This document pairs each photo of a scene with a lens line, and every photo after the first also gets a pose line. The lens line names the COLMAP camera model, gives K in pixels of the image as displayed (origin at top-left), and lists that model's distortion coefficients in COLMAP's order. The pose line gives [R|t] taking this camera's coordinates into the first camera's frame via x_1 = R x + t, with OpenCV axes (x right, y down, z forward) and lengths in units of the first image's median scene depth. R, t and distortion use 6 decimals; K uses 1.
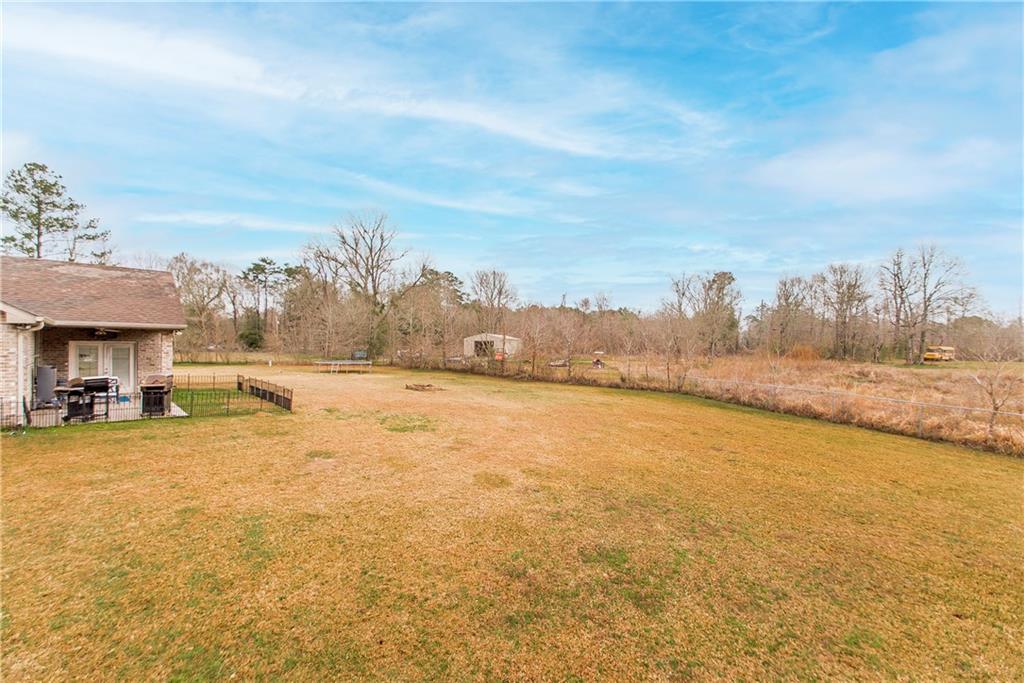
lens RADIAL K [[427.1, 0, 514.7], [0, 427.1, 341.0], [0, 0, 1]] dist [0.000007, -0.001010]
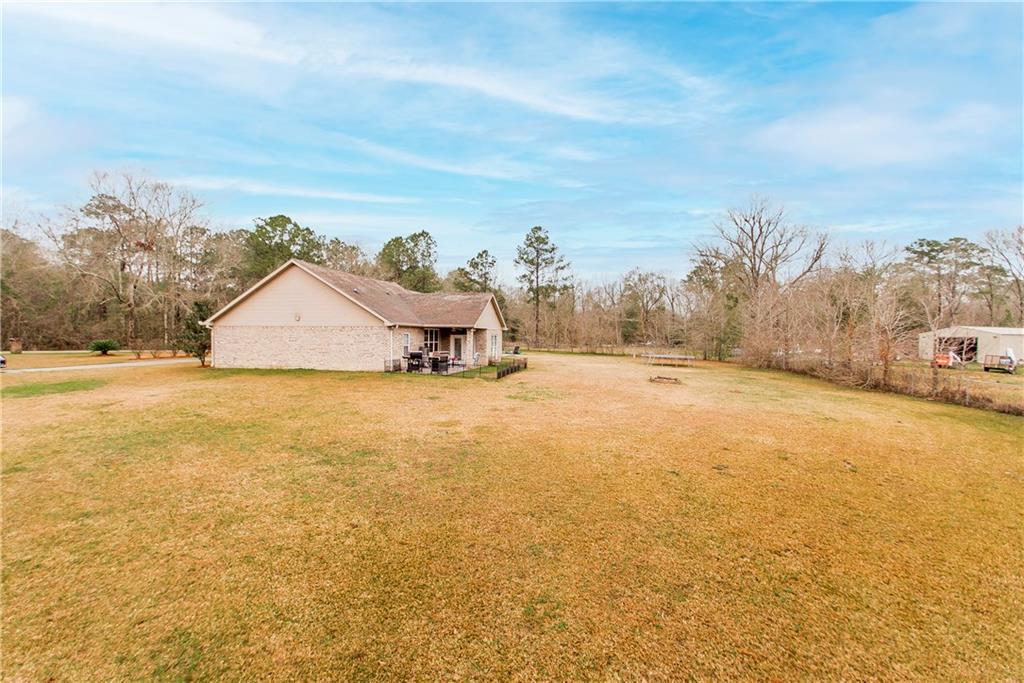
lens RADIAL K [[427.1, 0, 508.0], [0, 427.1, 347.4], [0, 0, 1]] dist [0.000007, -0.001010]
pose [[0.508568, 0.020755, -0.860771, 0.220168], [-0.003227, 0.999748, 0.022199, 0.004138], [0.861016, -0.008512, 0.508507, 0.079414]]
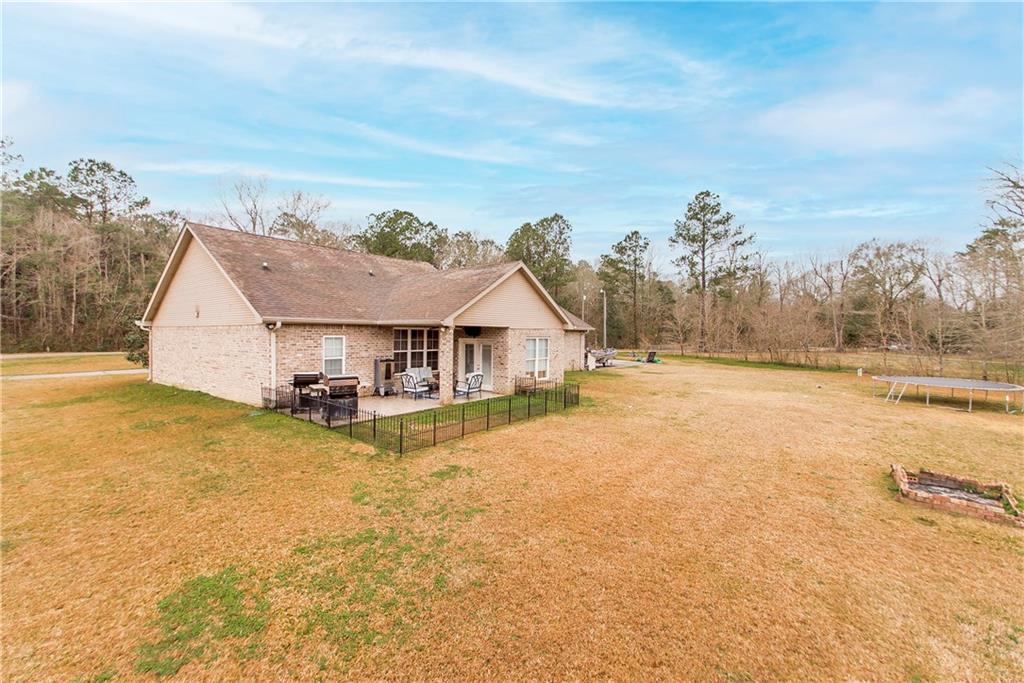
lens RADIAL K [[427.1, 0, 504.3], [0, 427.1, 340.1], [0, 0, 1]] dist [0.000007, -0.001010]
pose [[0.110305, 0.008253, -0.993864, 0.032591], [-0.003334, 0.999963, 0.007934, -0.000723], [0.993892, 0.002438, 0.110328, 0.297655]]
